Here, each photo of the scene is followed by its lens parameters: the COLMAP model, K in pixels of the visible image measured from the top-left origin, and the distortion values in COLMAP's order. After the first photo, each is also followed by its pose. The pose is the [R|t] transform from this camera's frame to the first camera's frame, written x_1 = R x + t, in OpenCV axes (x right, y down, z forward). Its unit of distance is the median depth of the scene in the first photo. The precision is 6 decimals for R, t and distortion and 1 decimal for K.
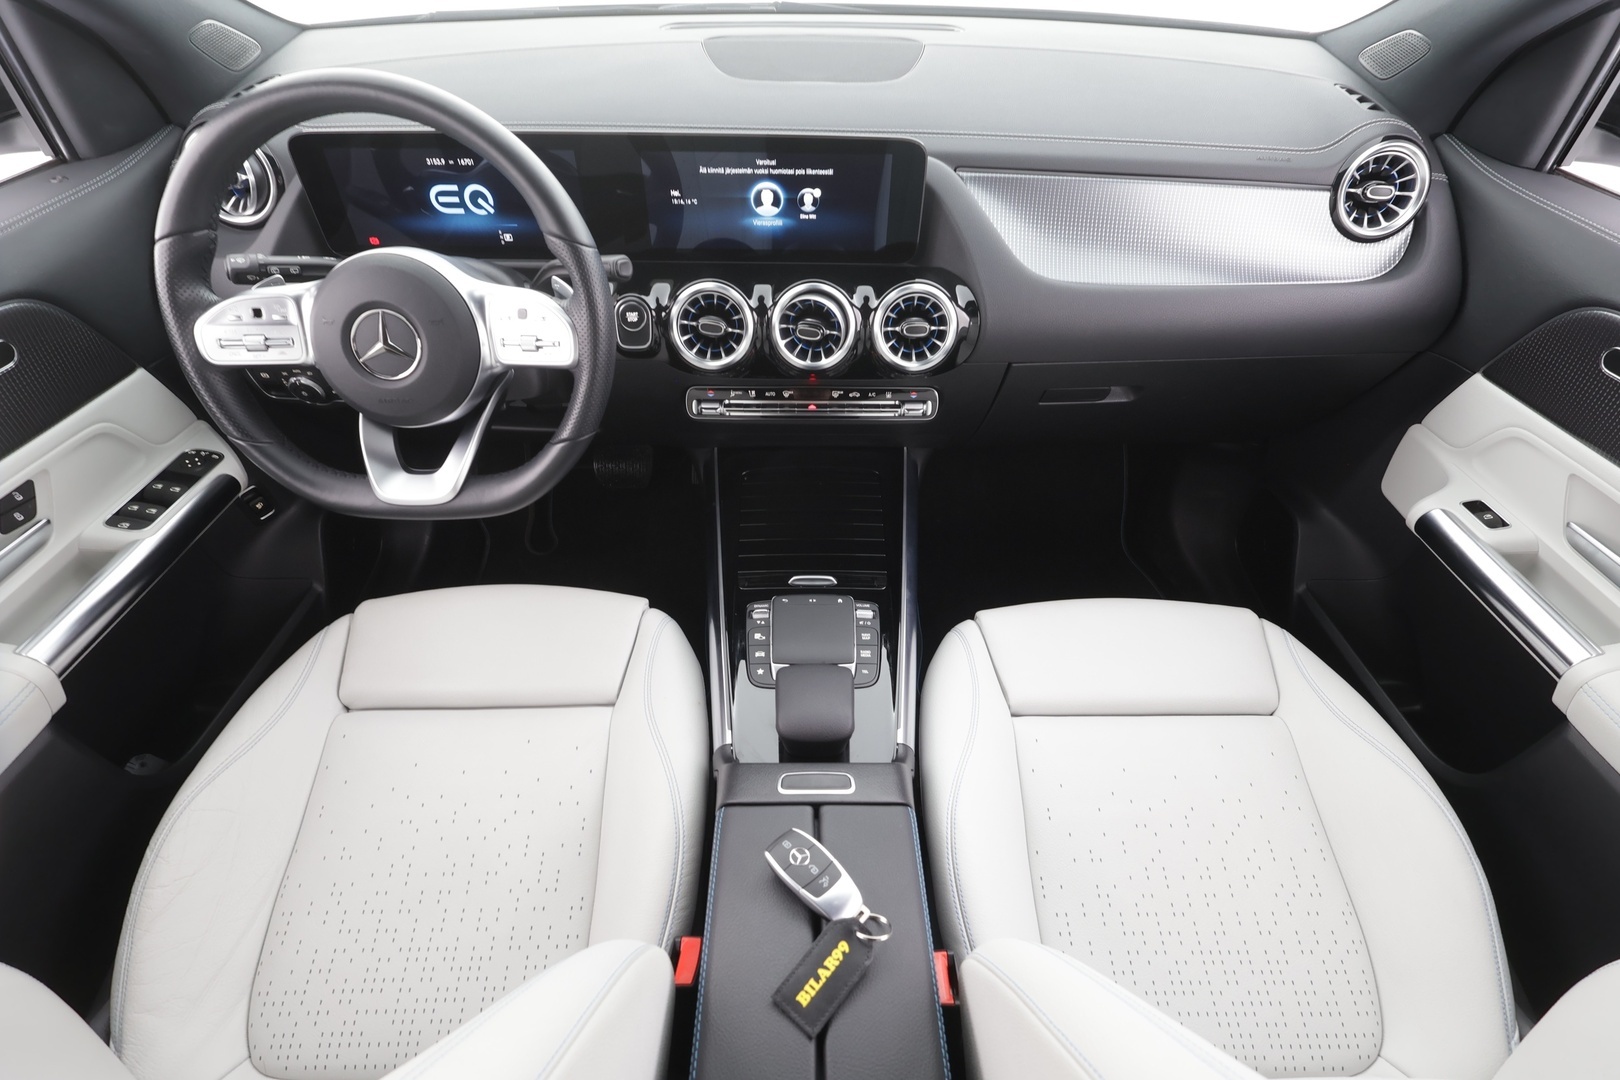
lens RADIAL K [[754.4, 0, 810.2], [0, 754.4, 546.4], [0, 0, 1]] dist [-0.002226, 0.002651]
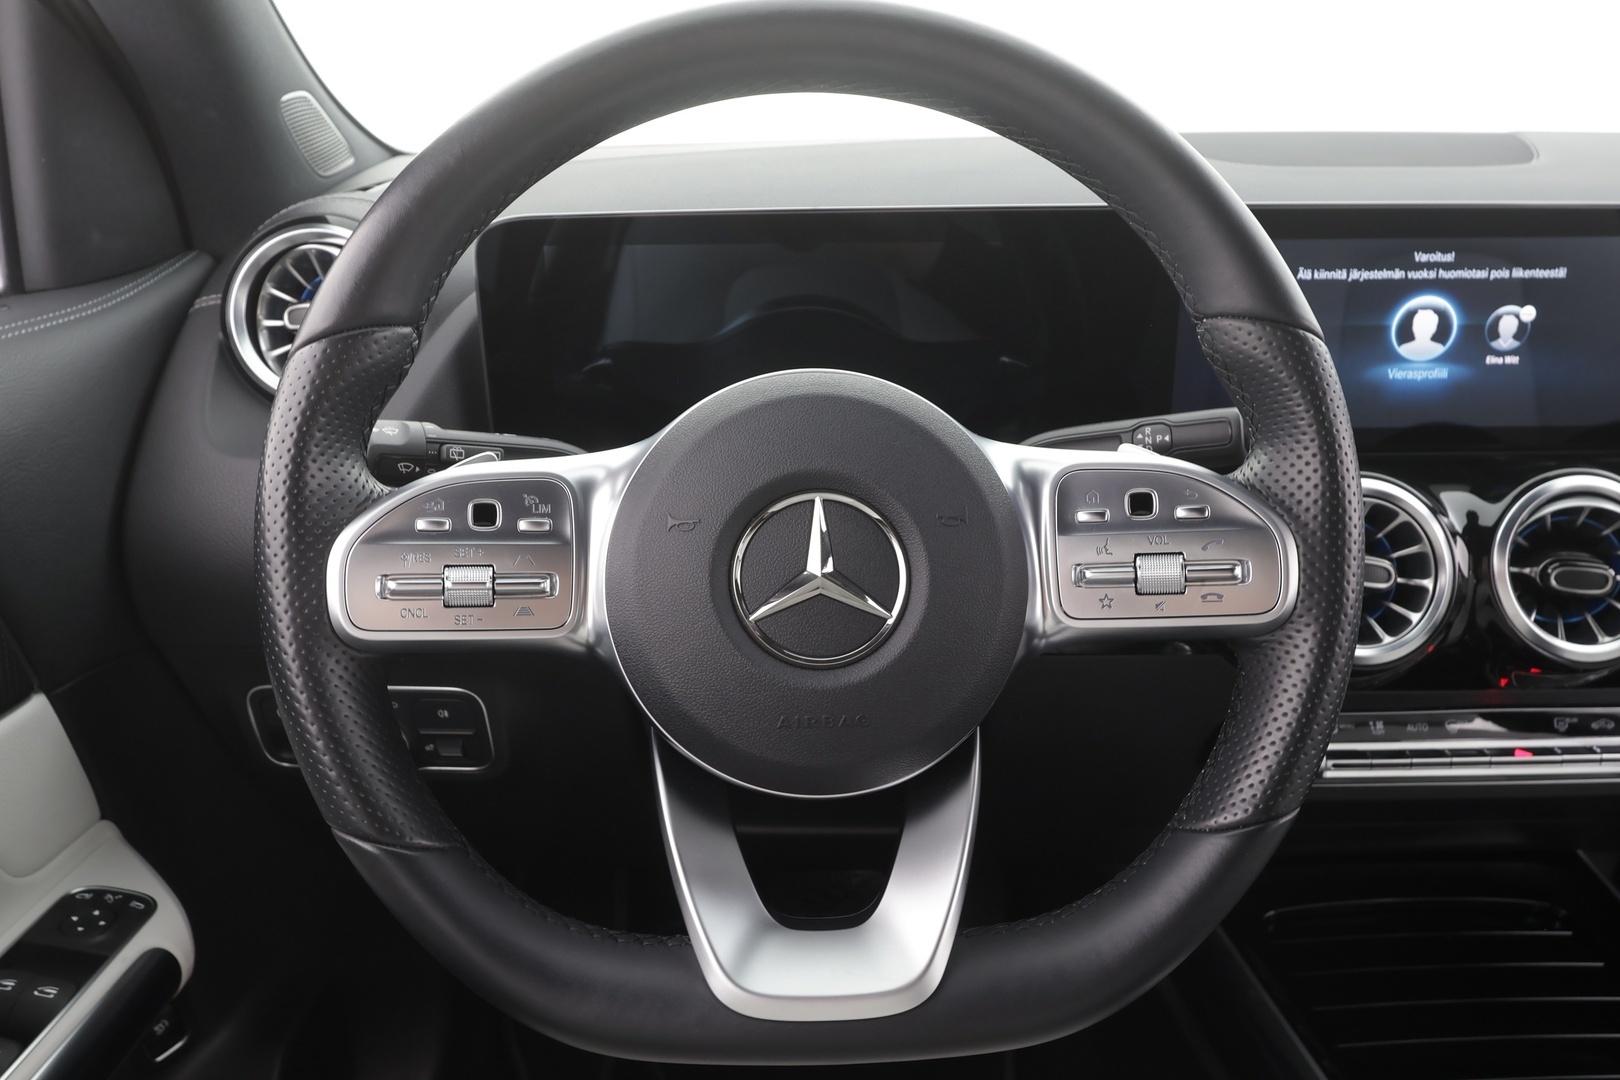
lens RADIAL K [[1168.5, 0, 804.3], [0, 1168.5, 546.4], [0, 0, 1]] dist [-0.002289, 0.003375]
pose [[0.999597, -0.020830, 0.019284, -0.478069], [0.026849, 0.914302, -0.404143, -0.033081], [-0.009213, 0.404498, 0.914493, 0.364120]]
